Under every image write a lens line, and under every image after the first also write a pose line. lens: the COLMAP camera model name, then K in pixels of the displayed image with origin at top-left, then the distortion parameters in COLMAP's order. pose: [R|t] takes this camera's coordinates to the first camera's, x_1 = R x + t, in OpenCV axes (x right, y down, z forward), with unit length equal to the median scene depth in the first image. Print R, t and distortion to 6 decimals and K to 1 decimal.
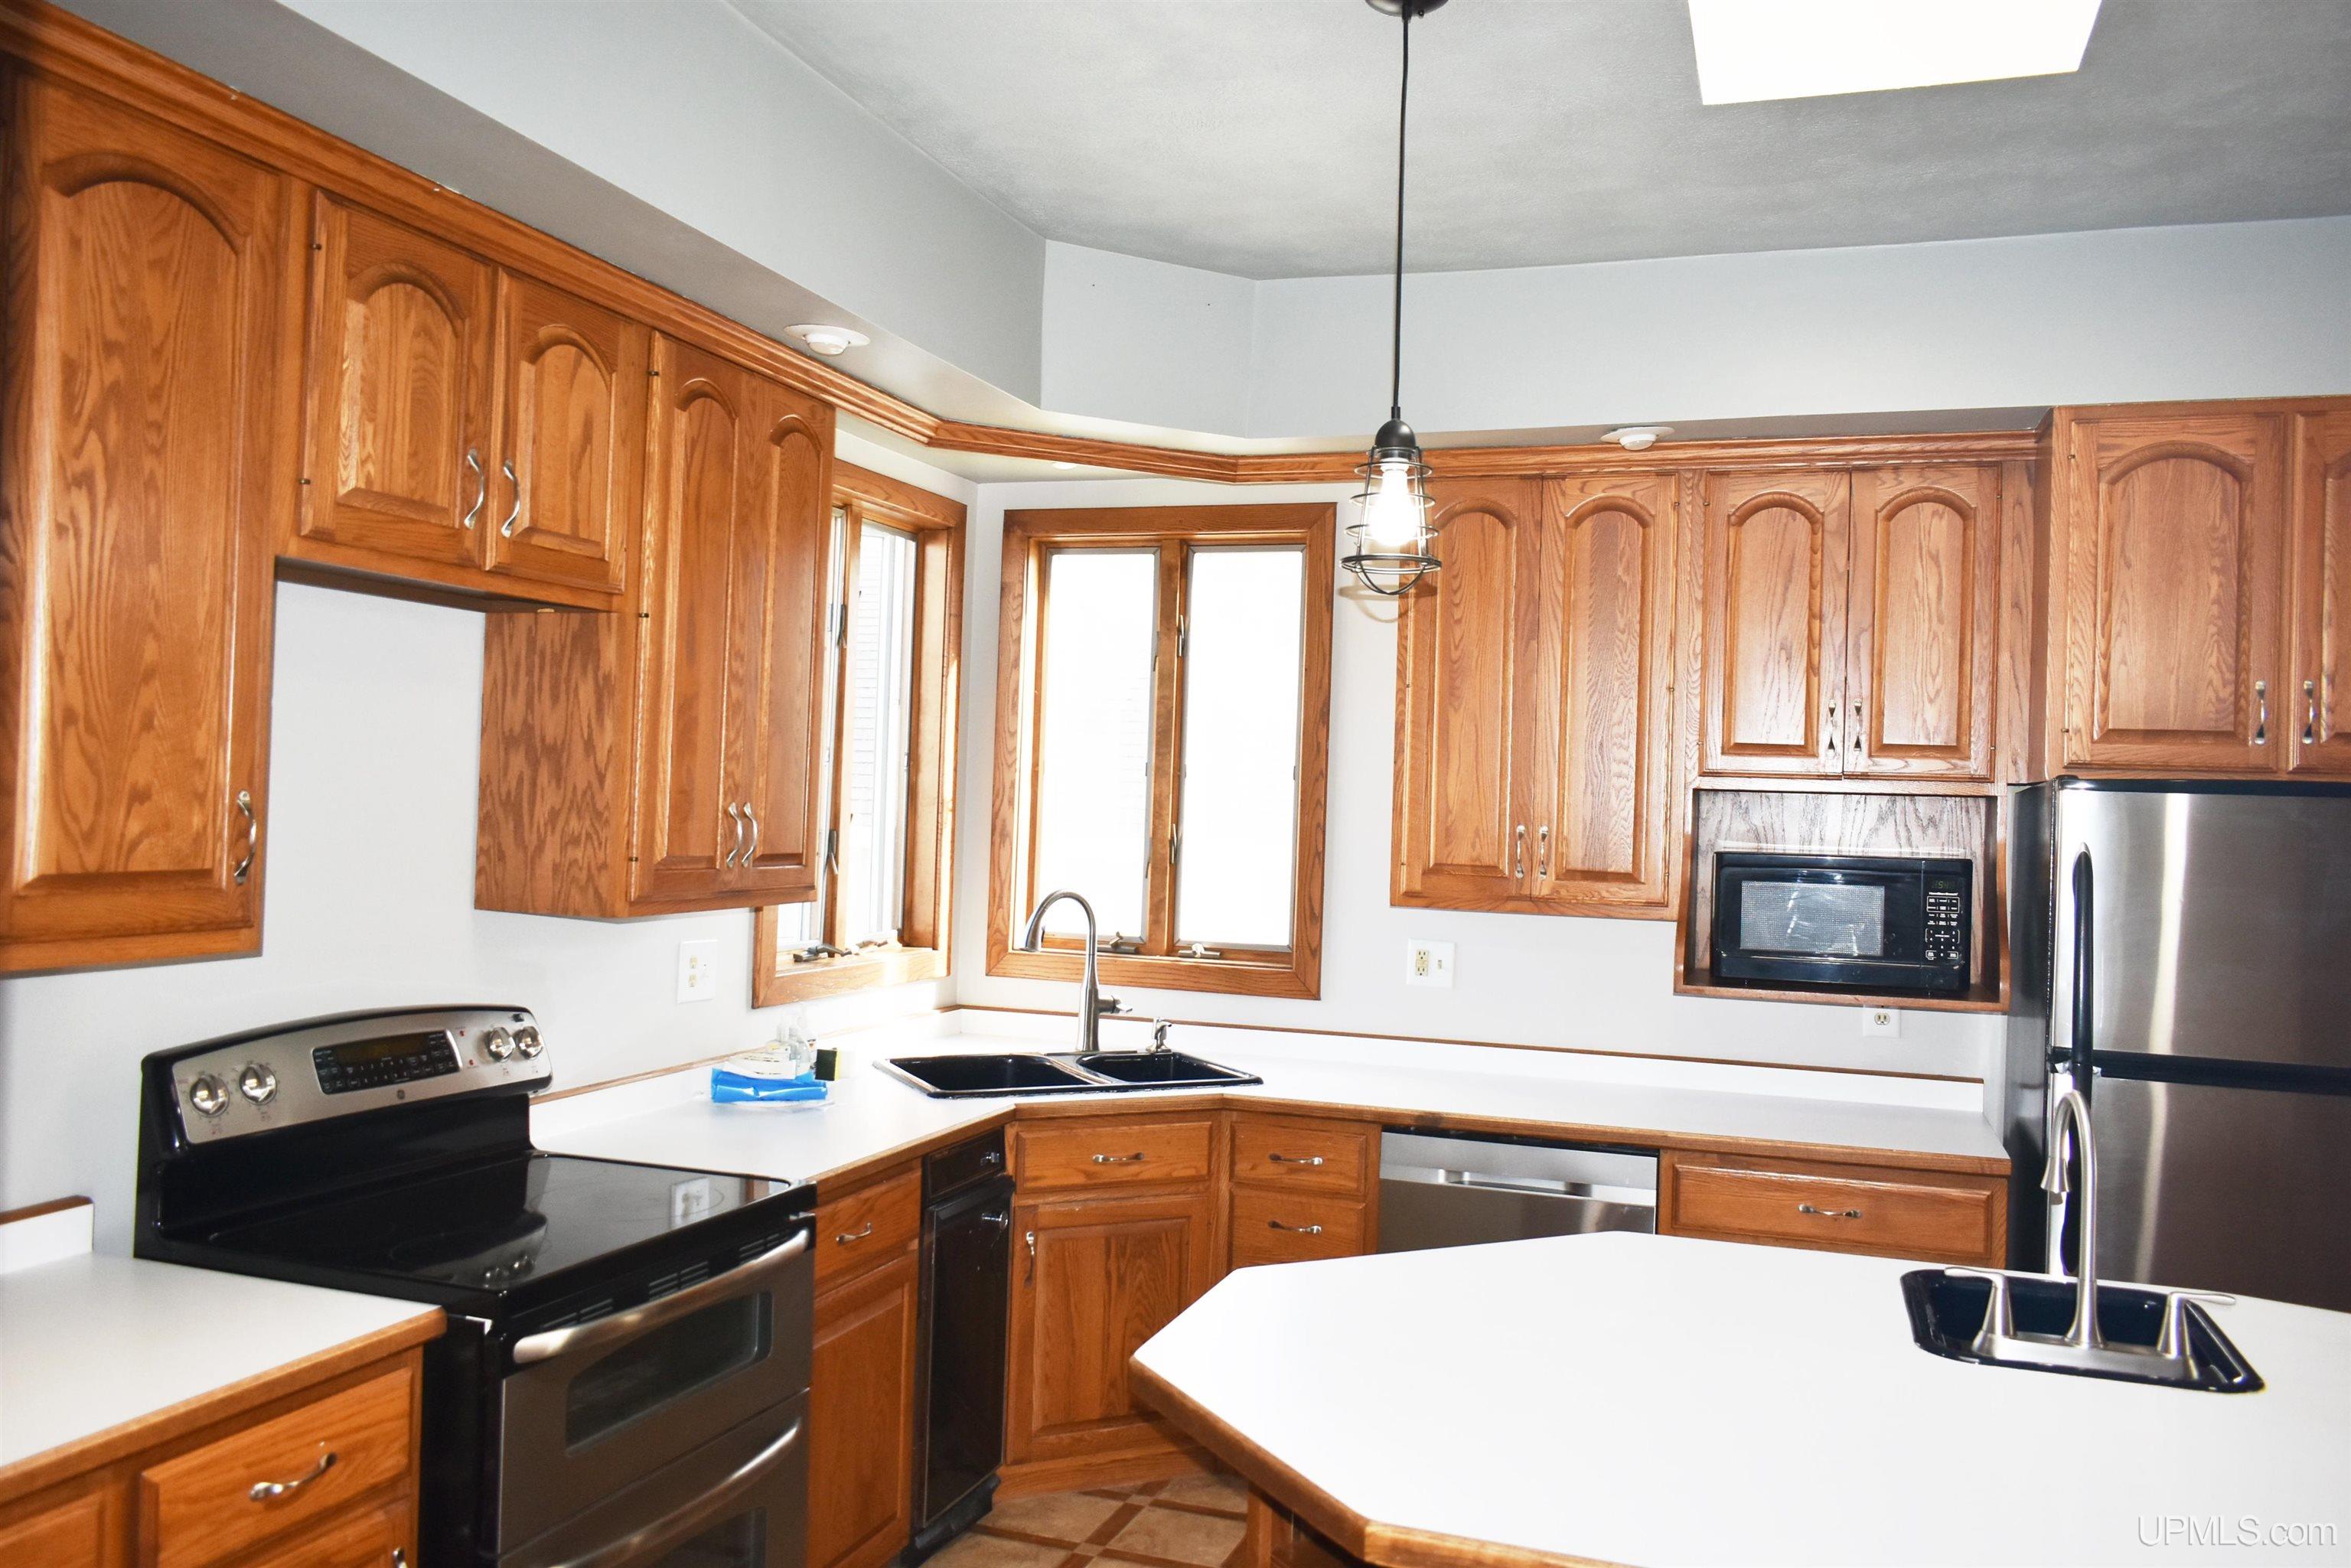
lens RADIAL K [[1805.8, 0, 1161.4], [0, 1805.8, 790.6], [0, 0, 1]] dist [-0.016325, 0.001570]
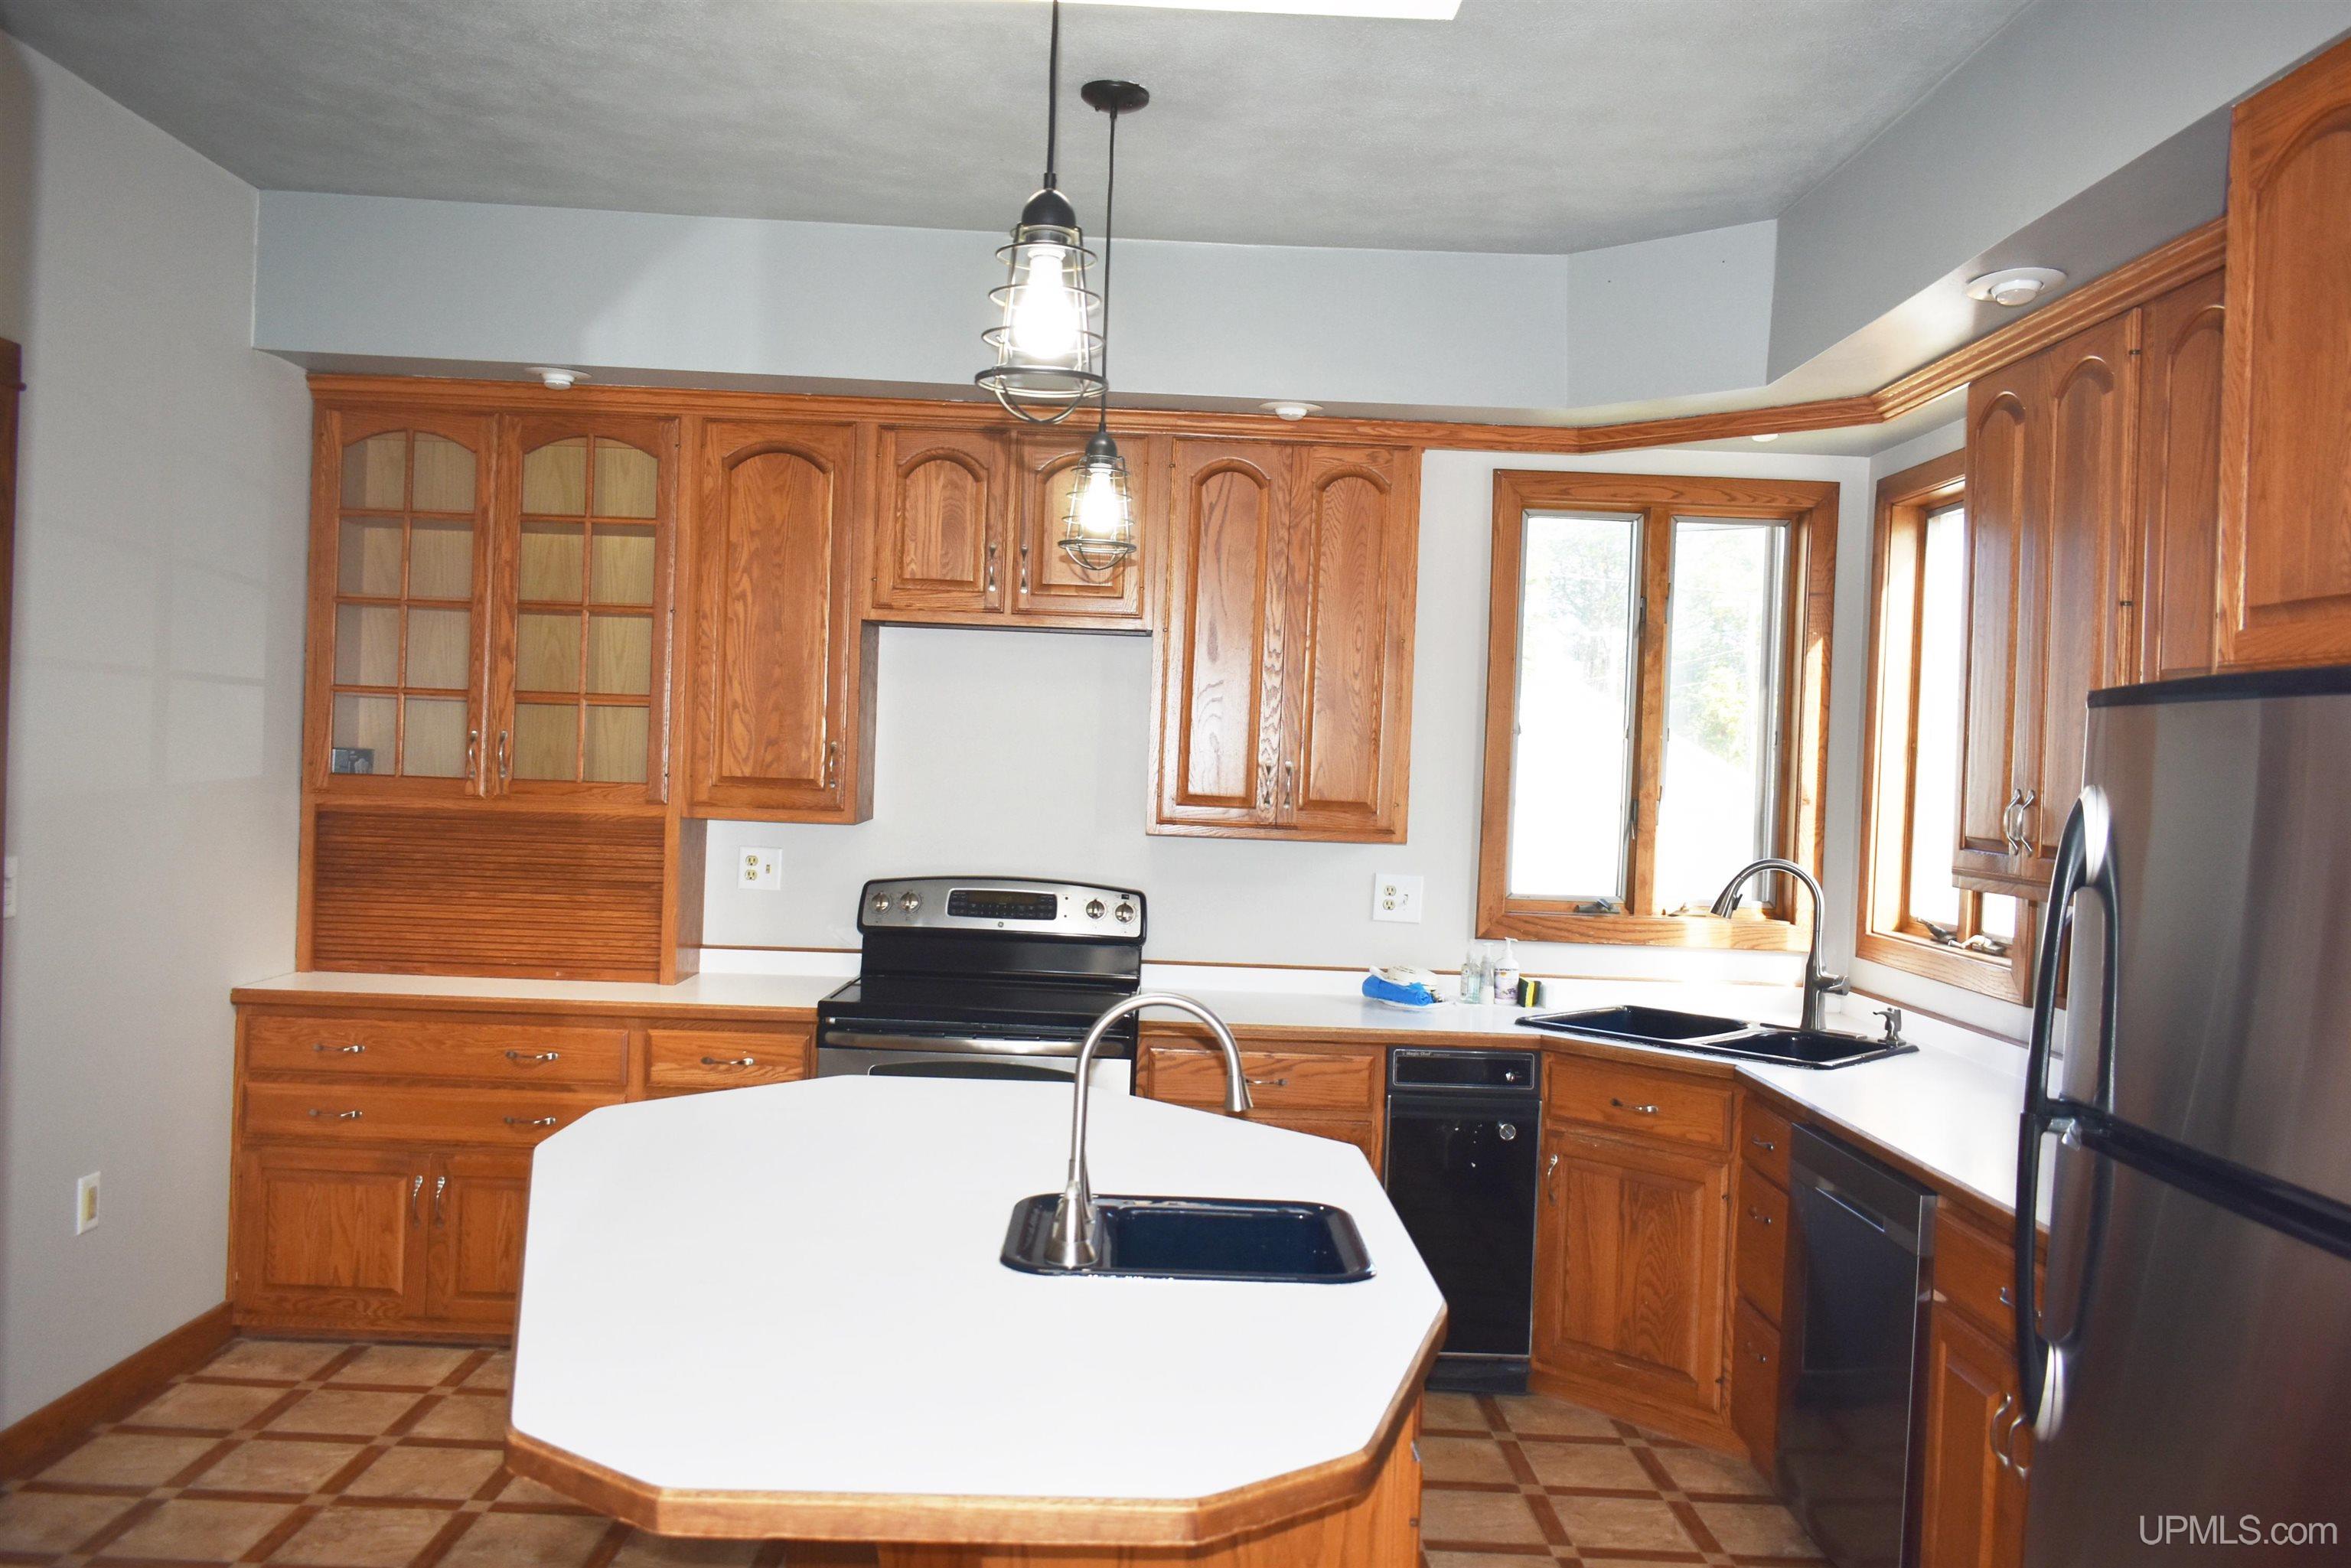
lens RADIAL K [[1805.8, 0, 1162.3], [0, 1805.8, 770.8], [0, 0, 1]] dist [-0.016325, 0.001570]
pose [[0.354494, -0.004892, -0.935045, 1.321974], [-0.023713, 0.999618, -0.014220, 0.046920], [0.934757, 0.027214, 0.354243, 0.571907]]
